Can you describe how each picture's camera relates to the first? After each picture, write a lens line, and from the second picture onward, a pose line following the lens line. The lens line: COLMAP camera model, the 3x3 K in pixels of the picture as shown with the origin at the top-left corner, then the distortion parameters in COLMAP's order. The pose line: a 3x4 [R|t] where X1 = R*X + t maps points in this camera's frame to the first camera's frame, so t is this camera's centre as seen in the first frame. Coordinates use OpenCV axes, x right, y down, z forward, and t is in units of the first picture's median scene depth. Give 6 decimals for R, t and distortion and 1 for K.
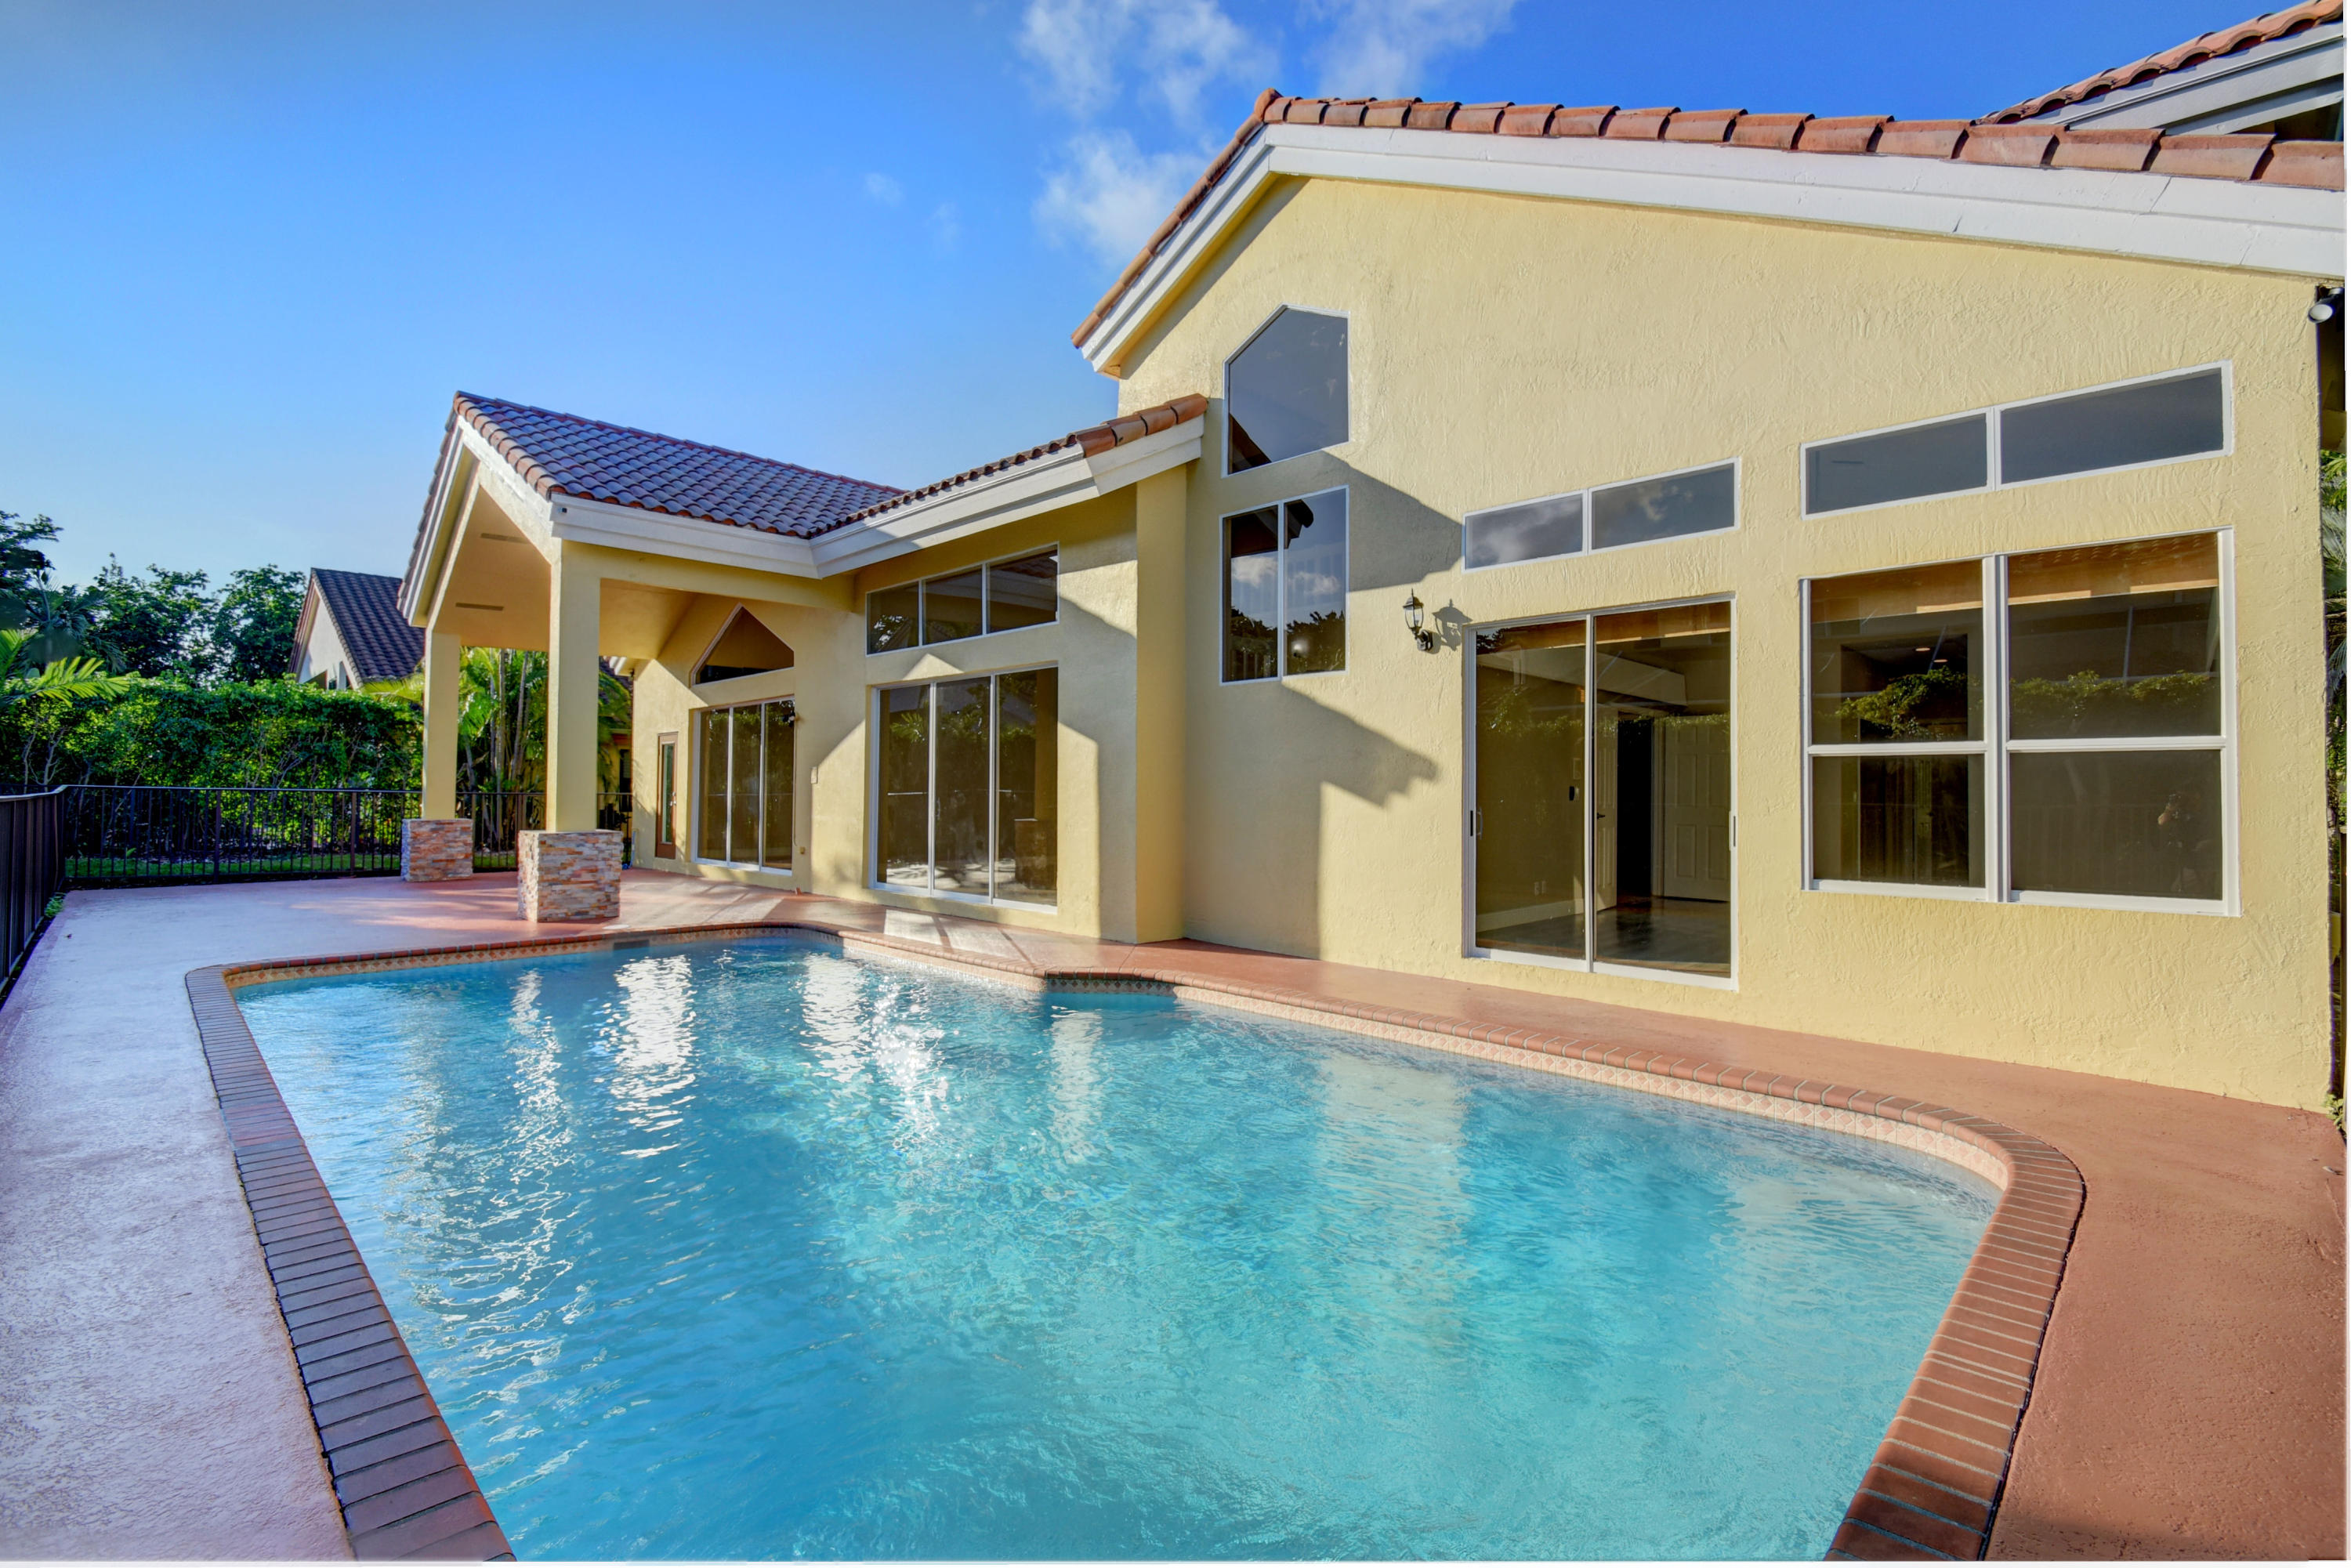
lens RADIAL K [[1037.7, 0, 1173.0], [0, 1037.7, 788.5], [0, 0, 1]] dist [-0.002507, -0.000196]
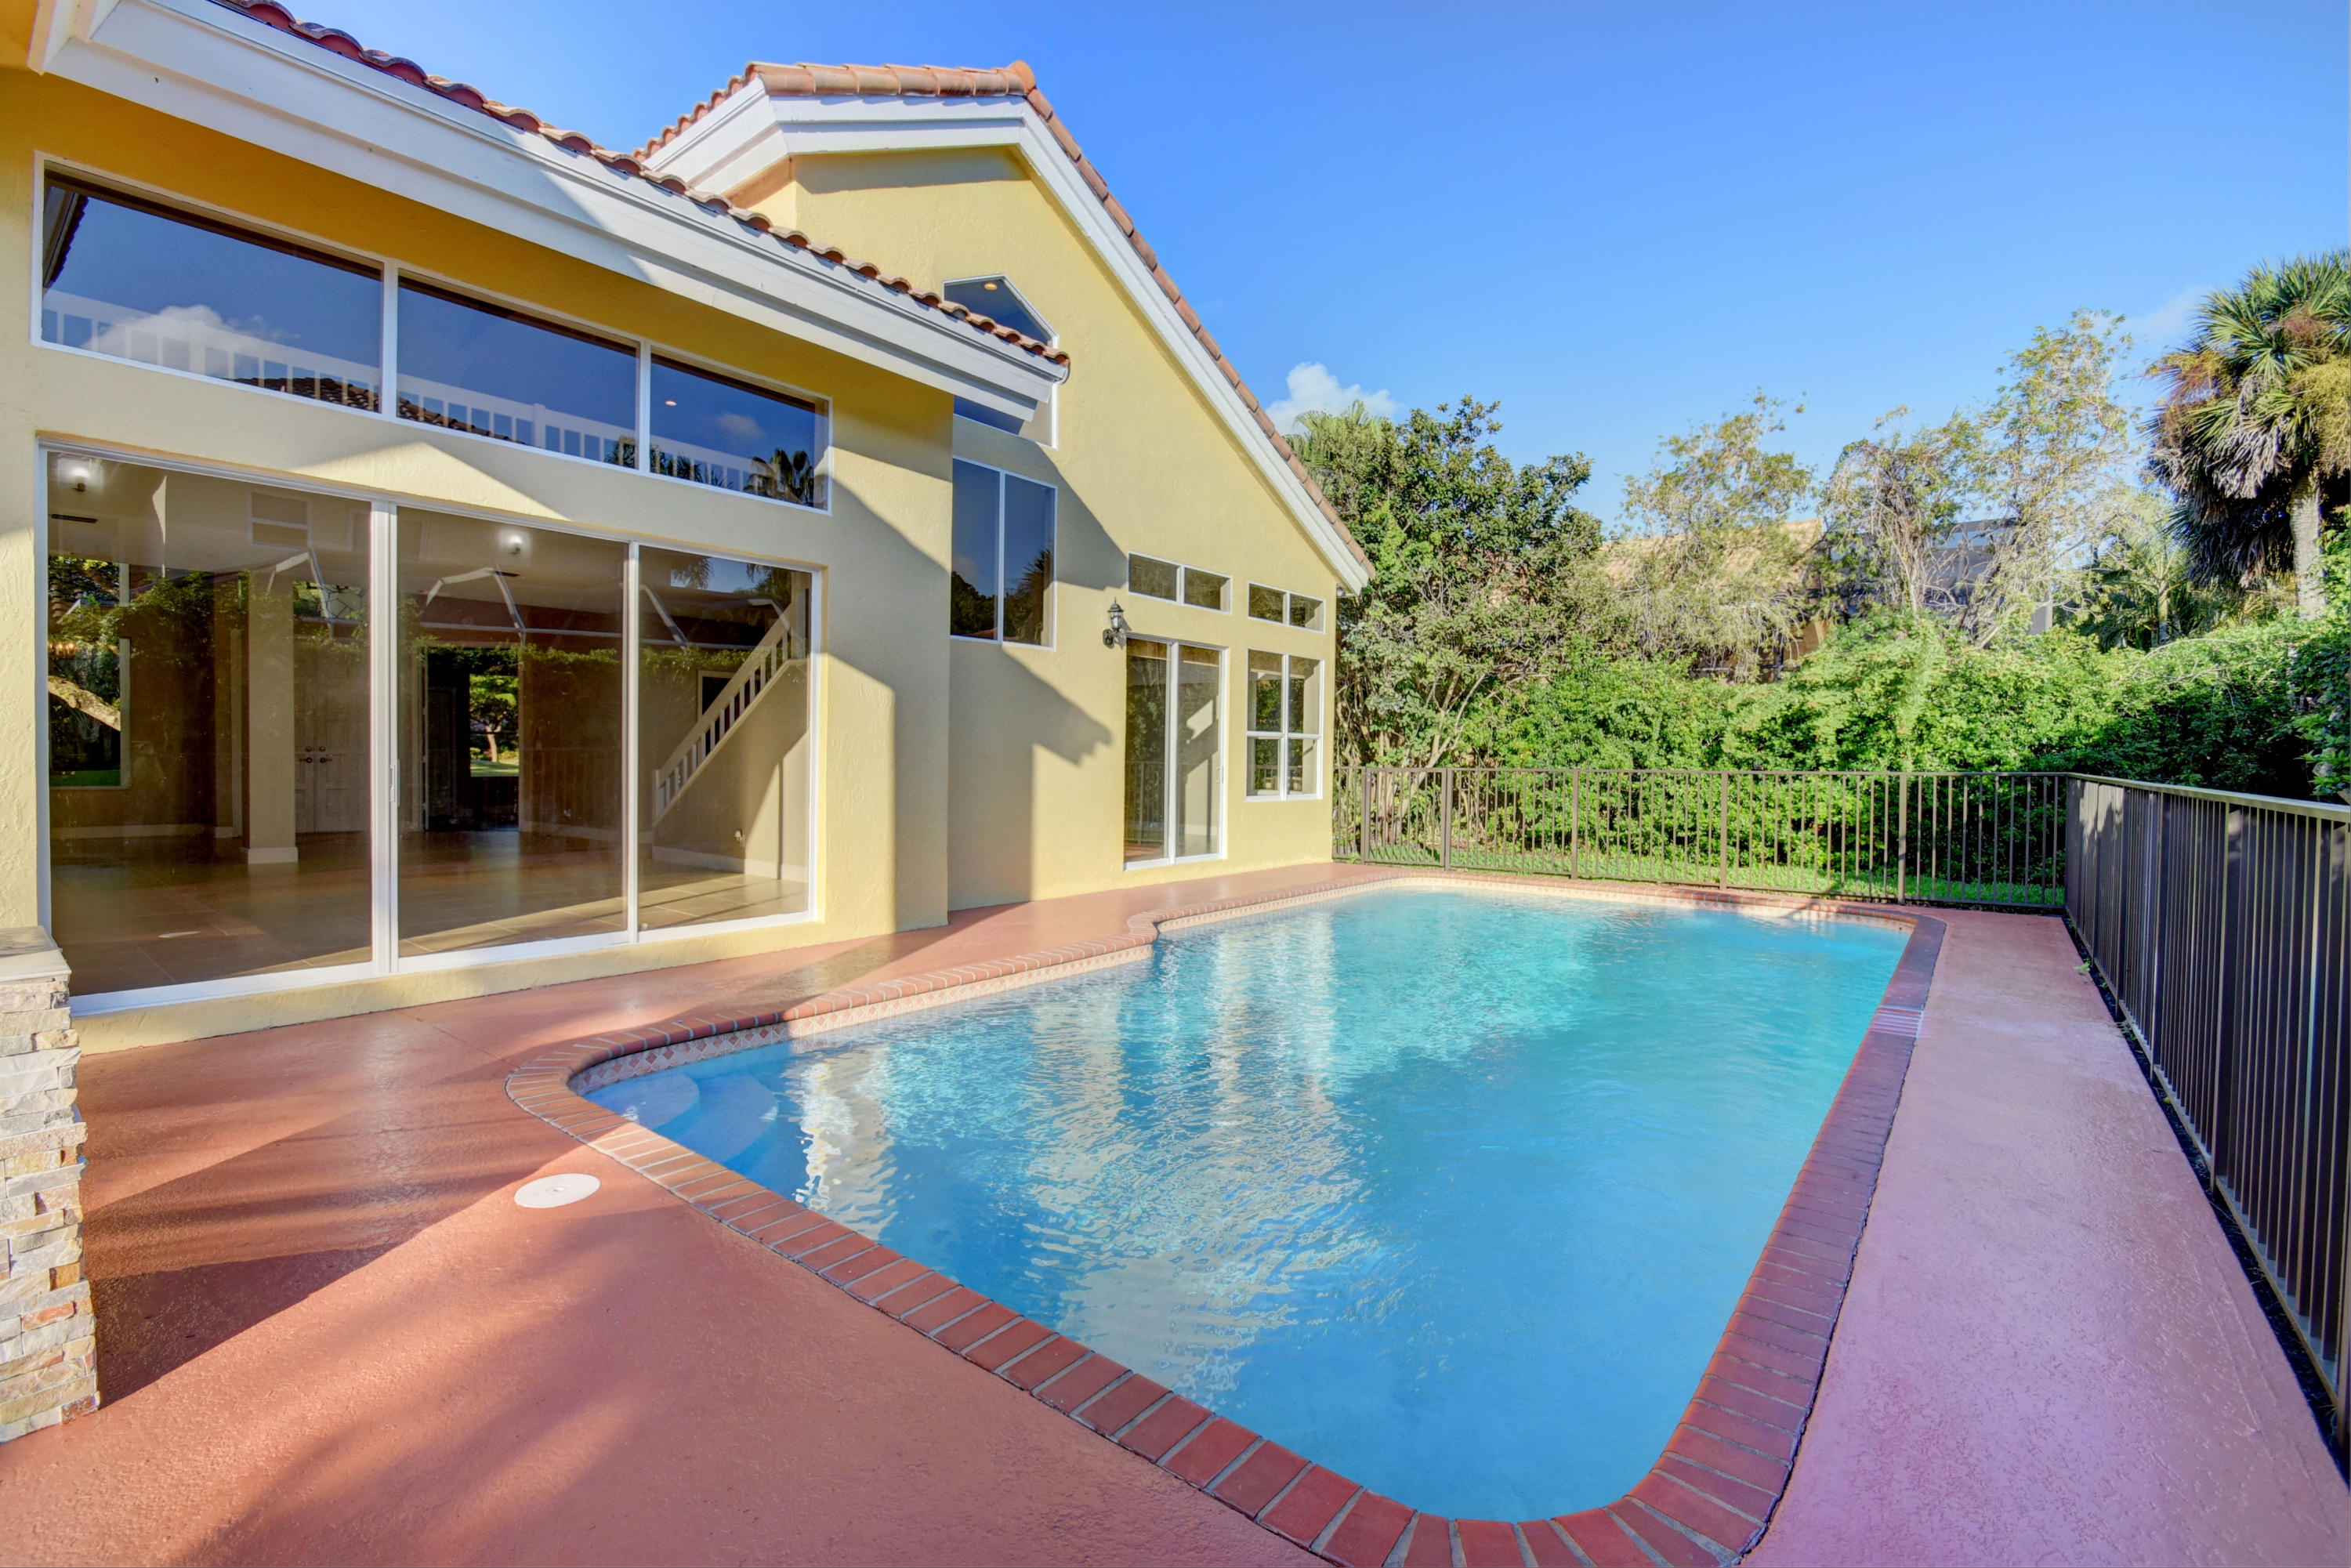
lens RADIAL K [[1037.7, 0, 1170.5], [0, 1037.7, 771.8], [0, 0, 1]] dist [-0.002507, -0.000196]
pose [[-0.116490, -0.030843, 0.992713, -1.023844], [-0.026500, 0.999258, 0.027936, -0.011516], [-0.992838, -0.023052, -0.117221, 1.025938]]
